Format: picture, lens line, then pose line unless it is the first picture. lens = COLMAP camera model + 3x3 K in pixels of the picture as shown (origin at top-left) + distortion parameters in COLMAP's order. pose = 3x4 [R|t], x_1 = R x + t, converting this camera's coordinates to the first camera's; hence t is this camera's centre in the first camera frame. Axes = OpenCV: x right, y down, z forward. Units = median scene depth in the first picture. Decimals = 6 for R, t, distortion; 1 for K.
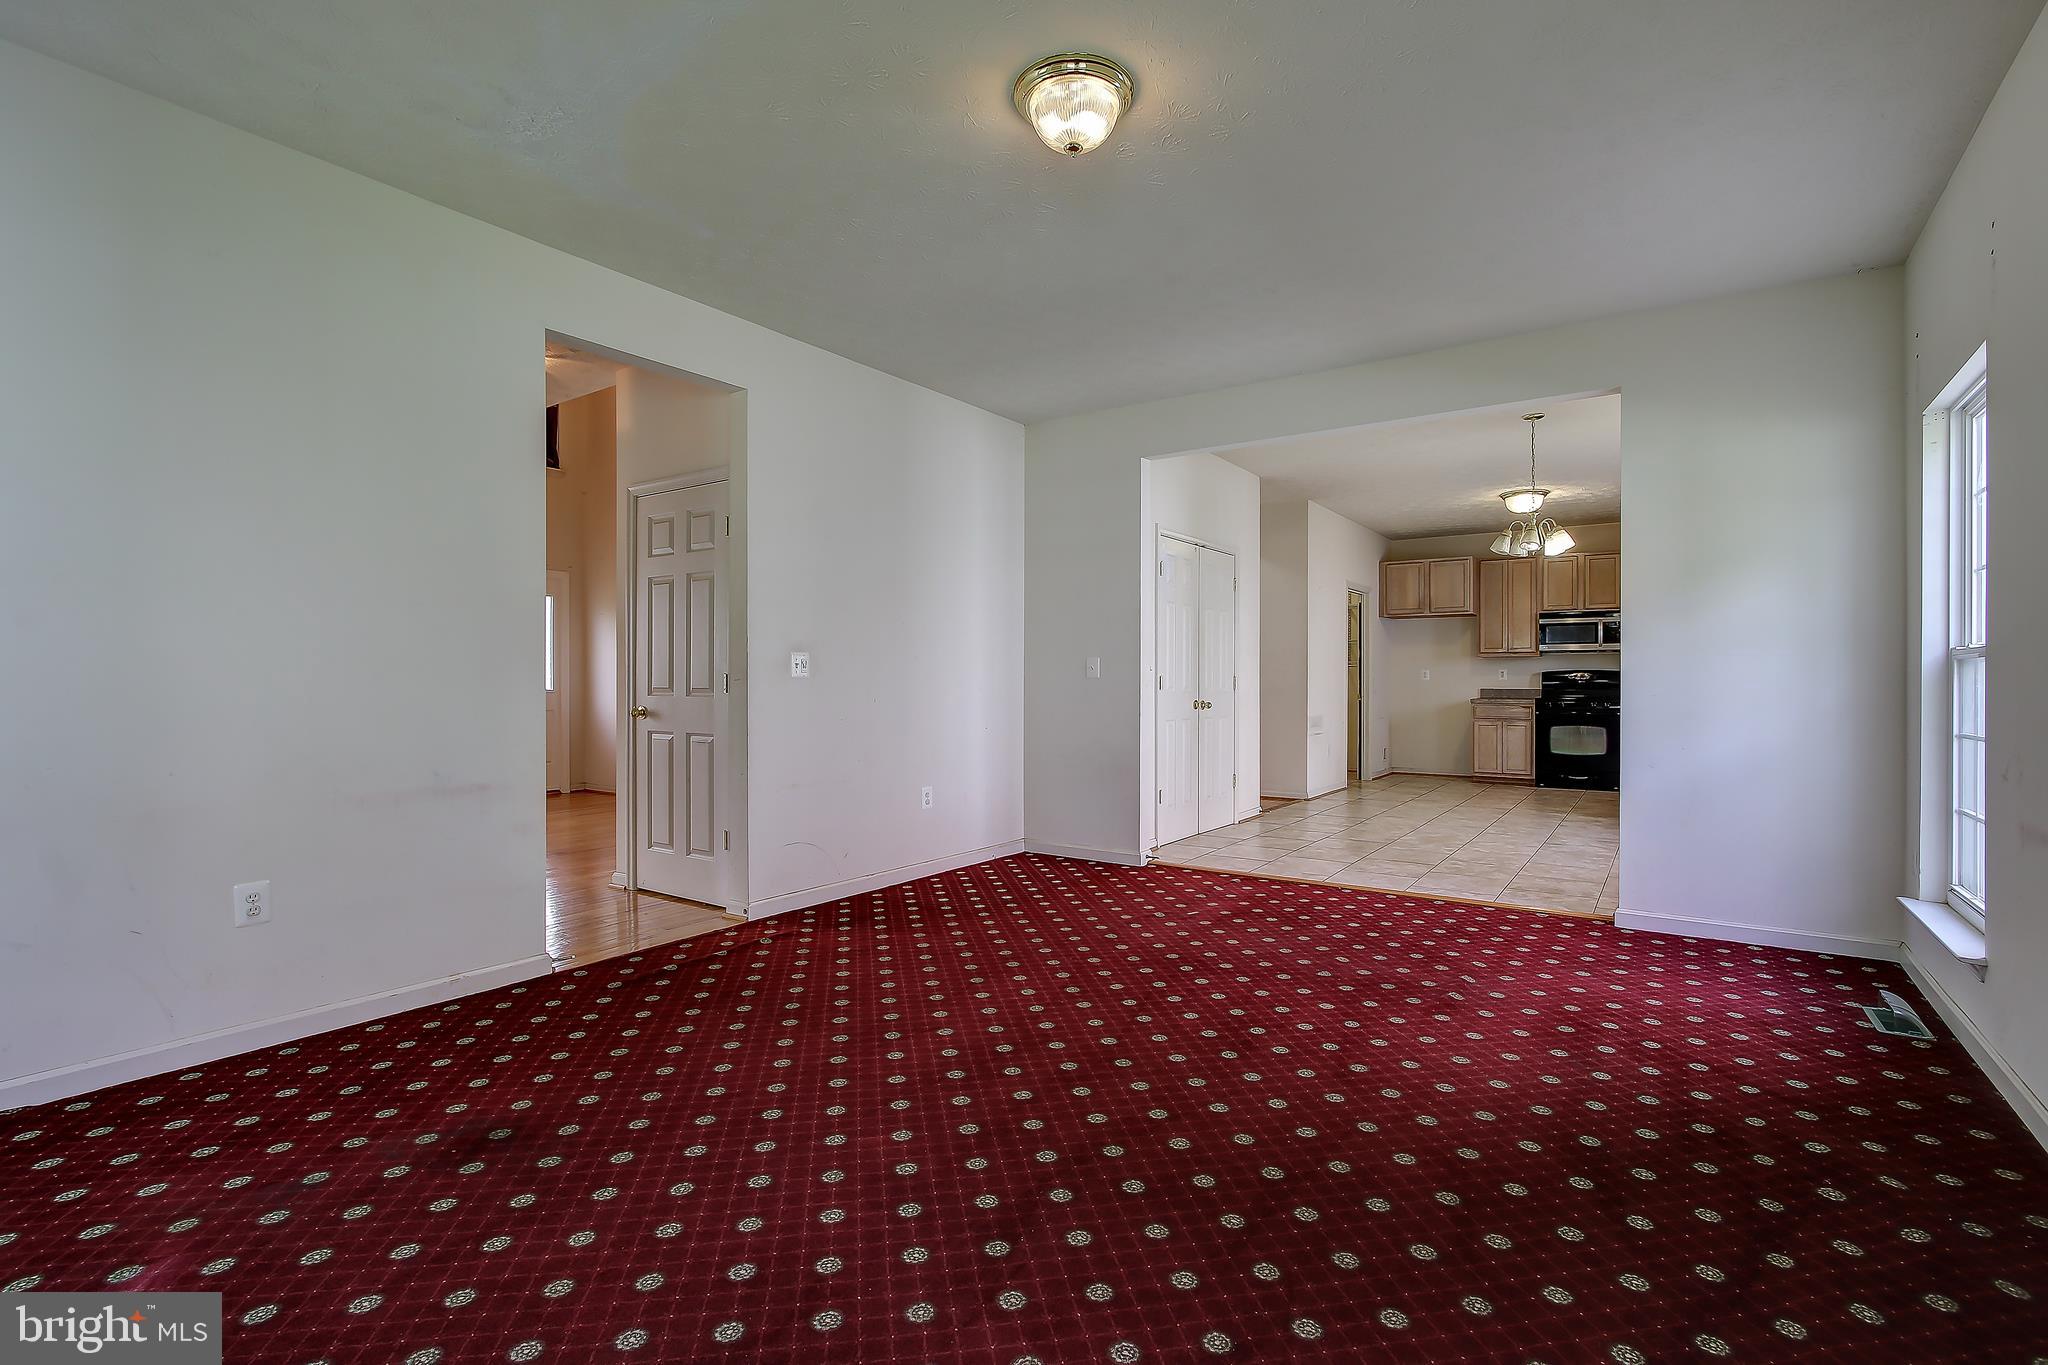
lens RADIAL K [[929.3, 0, 1024.0], [0, 929.3, 682.5], [0, 0, 1]] dist [-0.023093, 0.000449]
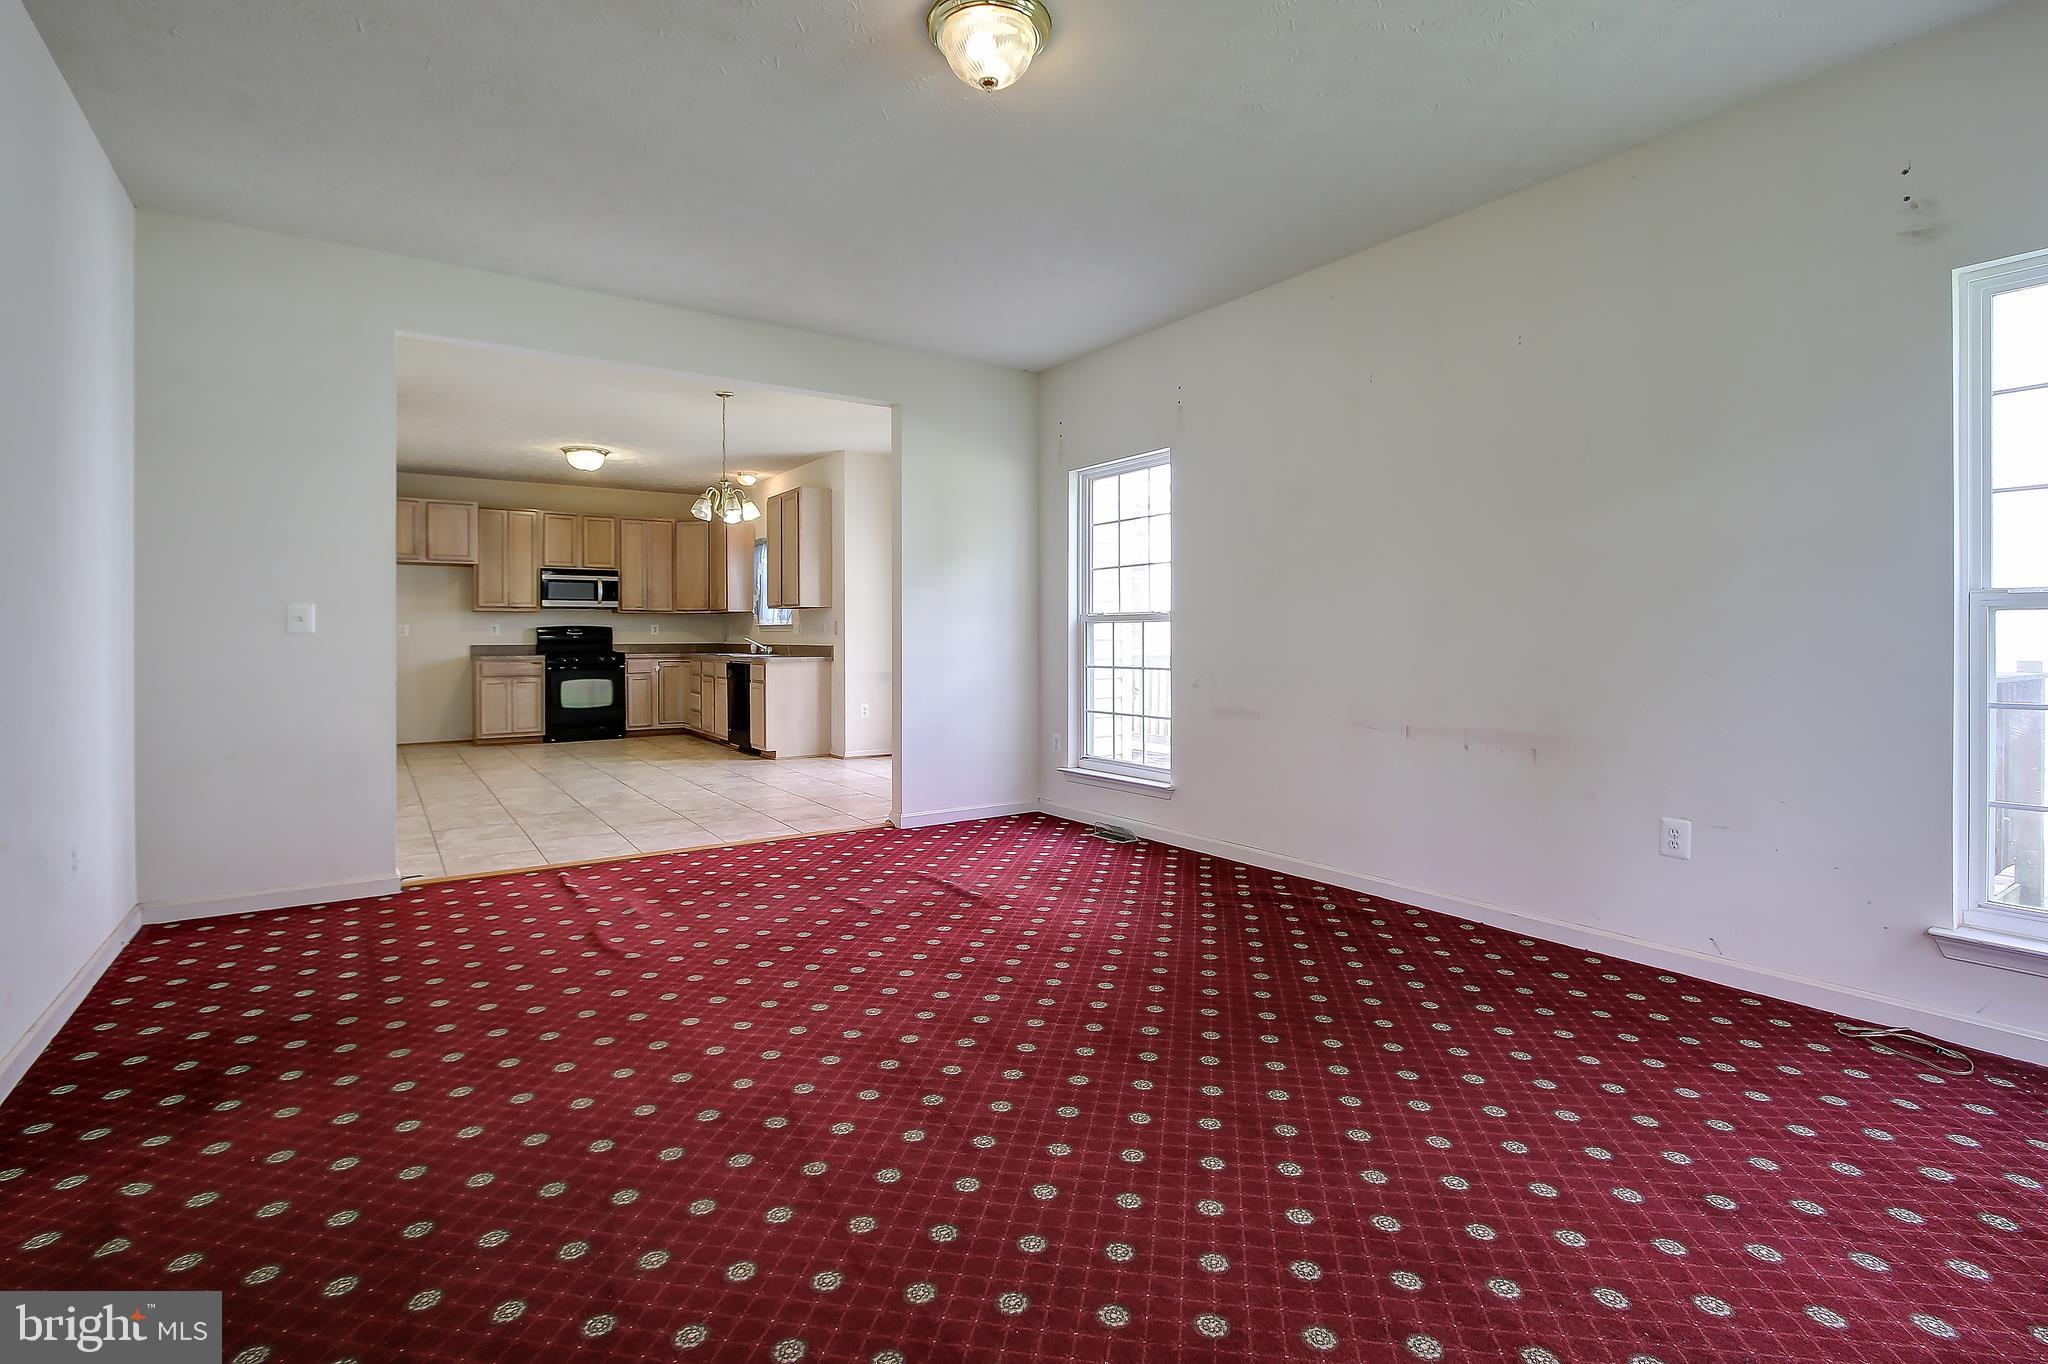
lens RADIAL K [[956.9, 0, 1024.9], [0, 956.9, 636.5], [0, 0, 1]] dist [-0.017000, 0.000834]
pose [[0.344827, -0.002040, 0.938664, -0.597886], [0.003997, 0.999992, 0.000705, -0.000544], [-0.938658, 0.003509, 0.344833, 0.428891]]
